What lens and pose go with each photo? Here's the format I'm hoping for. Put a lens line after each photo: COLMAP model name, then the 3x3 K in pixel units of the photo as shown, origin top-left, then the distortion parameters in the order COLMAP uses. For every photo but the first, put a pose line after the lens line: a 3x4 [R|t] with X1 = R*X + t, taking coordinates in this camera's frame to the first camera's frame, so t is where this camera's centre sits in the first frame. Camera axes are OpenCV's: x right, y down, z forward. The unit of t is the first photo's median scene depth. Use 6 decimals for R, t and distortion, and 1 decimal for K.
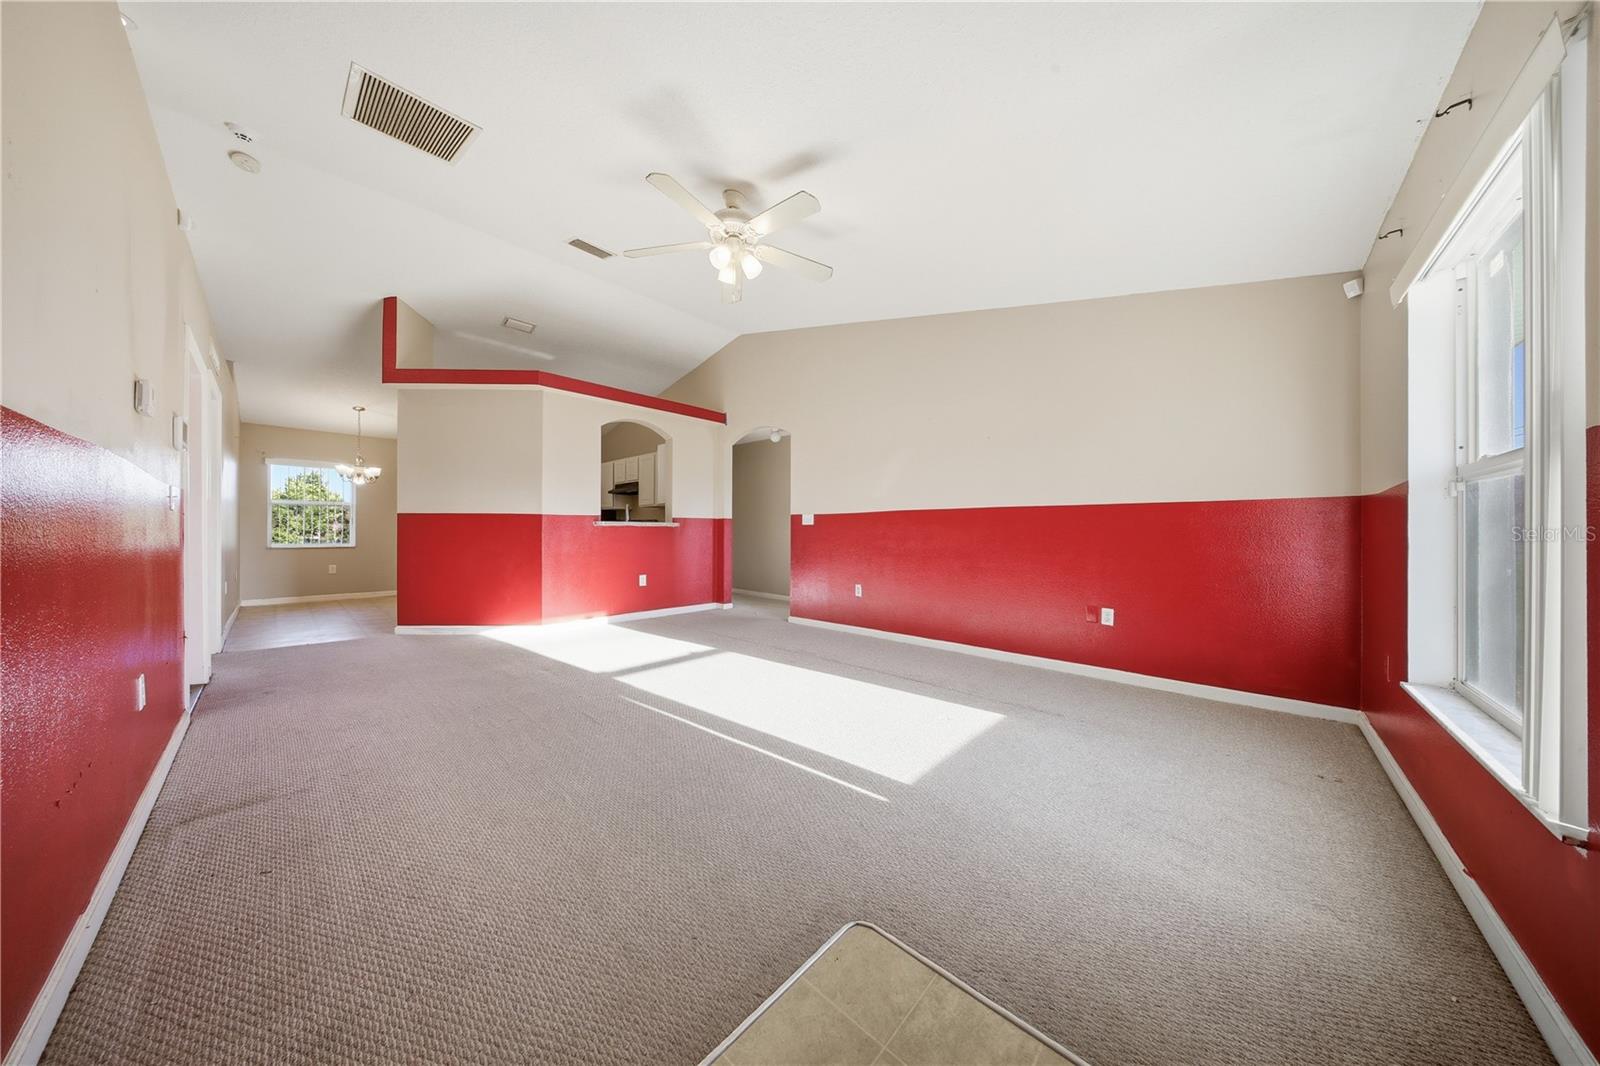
lens RADIAL K [[484.7, 0, 802.1], [0, 484.7, 526.5], [0, 0, 1]] dist [-0.000063, -0.000011]
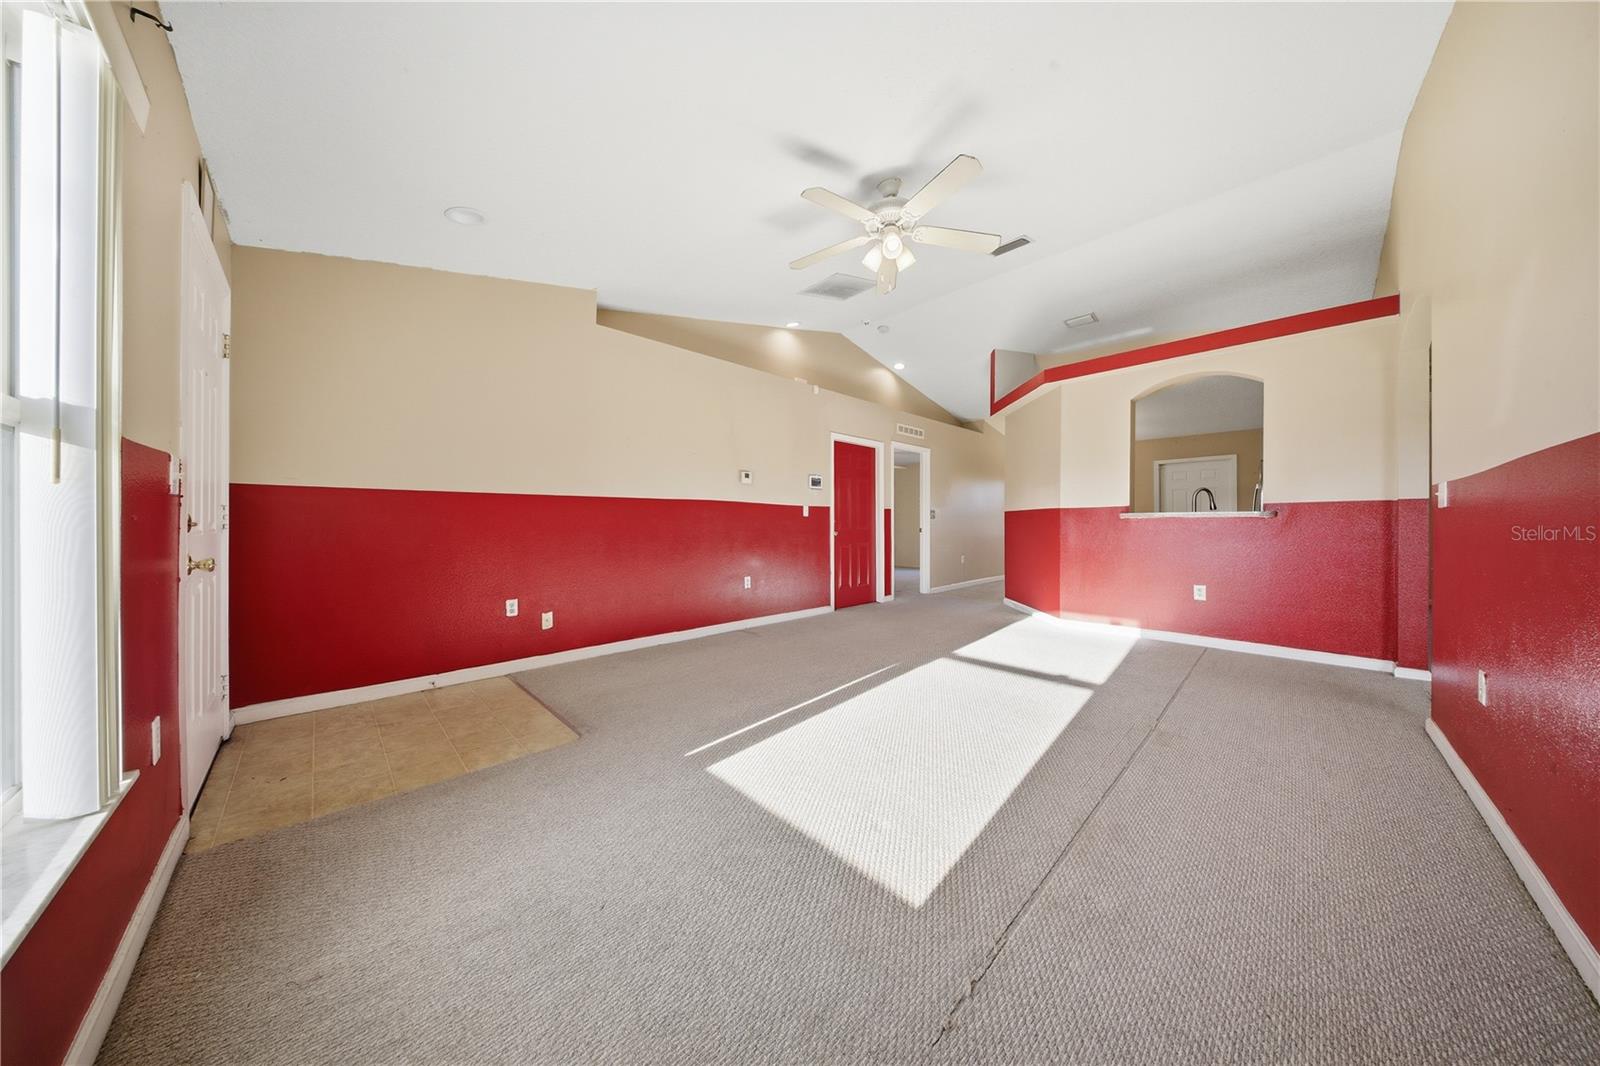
lens RADIAL K [[484.7, 0, 802.1], [0, 484.7, 526.5], [0, 0, 1]] dist [-0.000063, -0.000011]
pose [[-0.038739, 0.006829, -0.999226, 0.558880], [0.003406, 0.999972, 0.006702, 0.005152], [0.999244, -0.003143, -0.038761, 0.562277]]
